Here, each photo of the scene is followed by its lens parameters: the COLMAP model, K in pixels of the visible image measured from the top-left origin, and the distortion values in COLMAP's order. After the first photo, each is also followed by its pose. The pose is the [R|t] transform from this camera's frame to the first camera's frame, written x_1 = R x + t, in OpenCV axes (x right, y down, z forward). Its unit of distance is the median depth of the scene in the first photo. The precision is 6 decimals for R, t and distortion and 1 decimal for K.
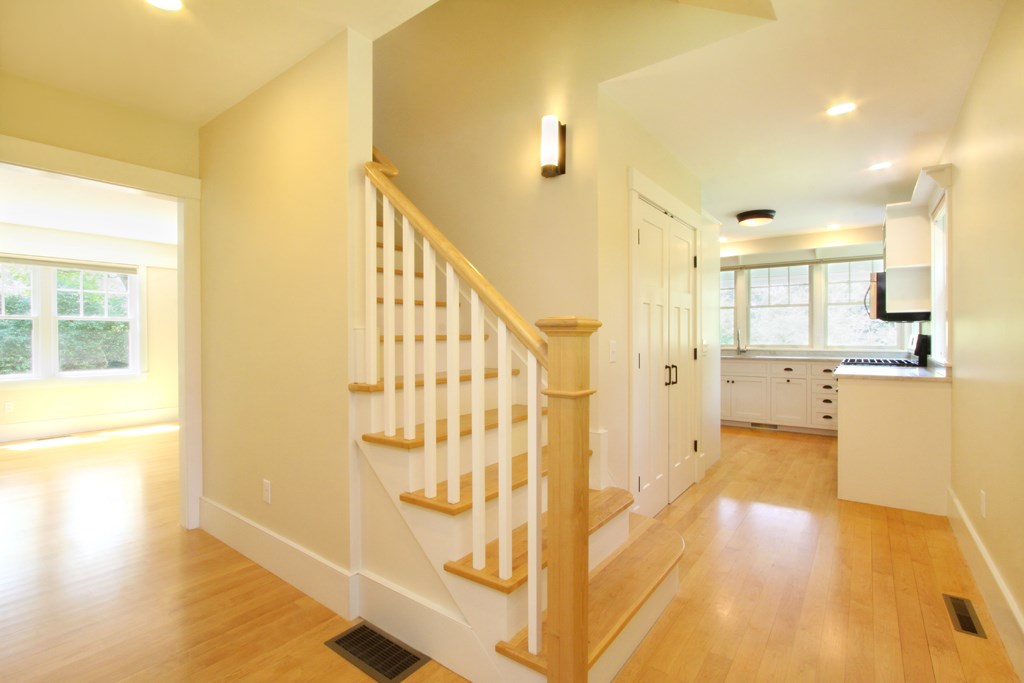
lens RADIAL K [[471.4, 0, 512.0], [0, 471.4, 341.5], [0, 0, 1]] dist [-0.000090, 0.000005]
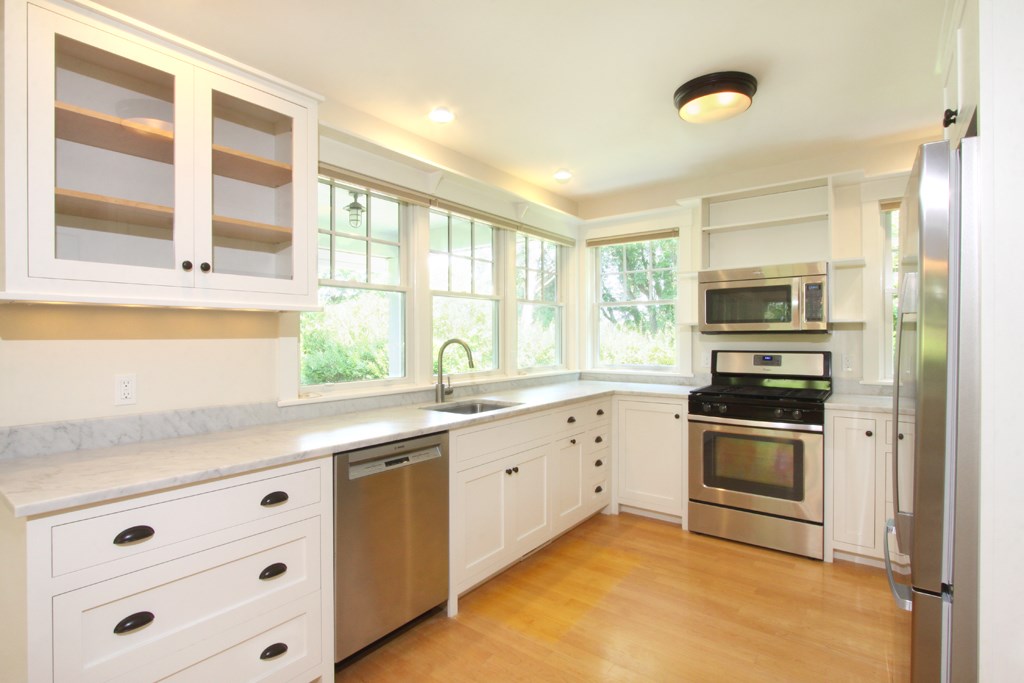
lens RADIAL K [[512.7, 0, 512.0], [0, 512.7, 341.5], [0, 0, 1]] dist [-0.000753, -0.000098]
pose [[0.000248, 0.000230, 1.000000, 0.013537], [0.010129, 0.999949, -0.000233, -0.026696], [-0.999949, 0.010129, 0.000245, 1.000372]]
